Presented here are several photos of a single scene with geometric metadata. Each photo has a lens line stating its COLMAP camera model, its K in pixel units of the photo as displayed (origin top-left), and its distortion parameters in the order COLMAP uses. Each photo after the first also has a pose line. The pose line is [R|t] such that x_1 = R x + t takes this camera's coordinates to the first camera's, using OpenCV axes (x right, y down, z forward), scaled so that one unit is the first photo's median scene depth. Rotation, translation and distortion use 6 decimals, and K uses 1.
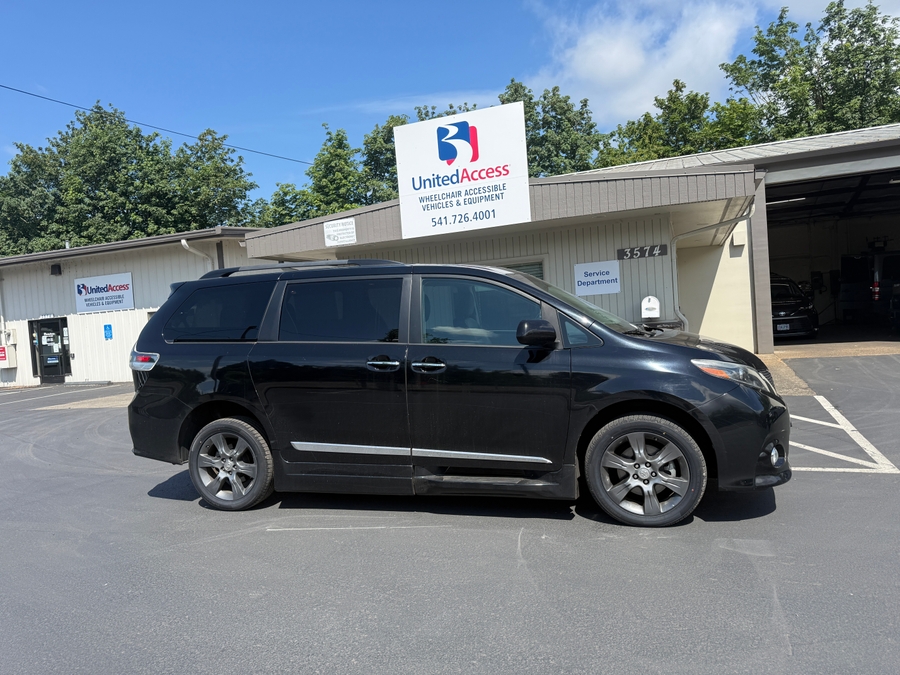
lens RADIAL K [[631.2, 0, 450.0], [0, 631.2, 337.5], [0, 0, 1]] dist [0.059848, -0.096195]
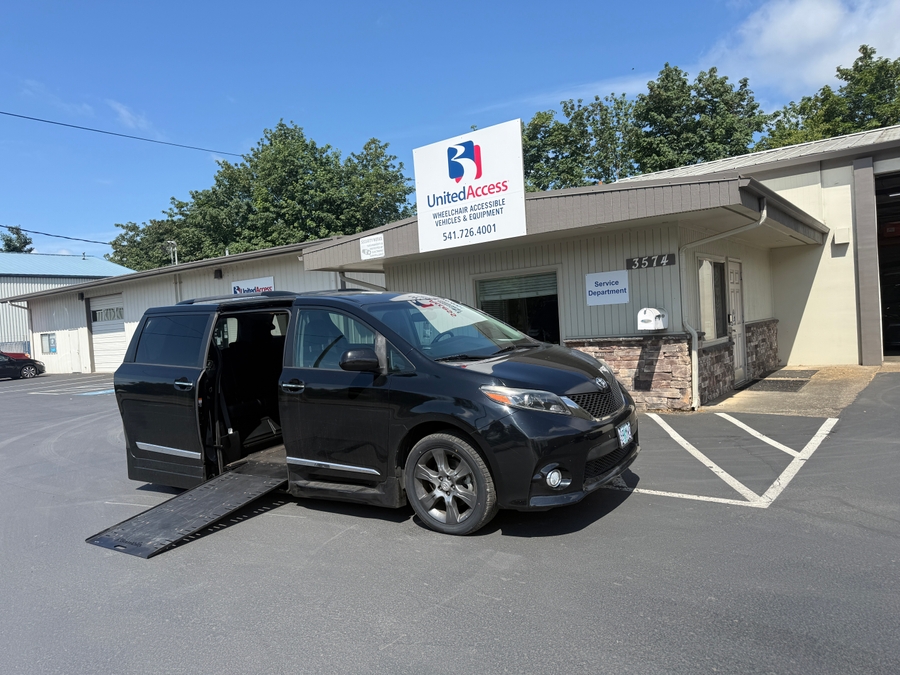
lens RADIAL K [[630.8, 0, 450.0], [0, 630.8, 337.5], [0, 0, 1]] dist [0.053144, -0.061774]
pose [[0.963232, 0.016368, -0.268173, 0.113894], [-0.013761, 0.999838, 0.011599, -0.010570], [0.268320, -0.007482, 0.963301, -0.010145]]
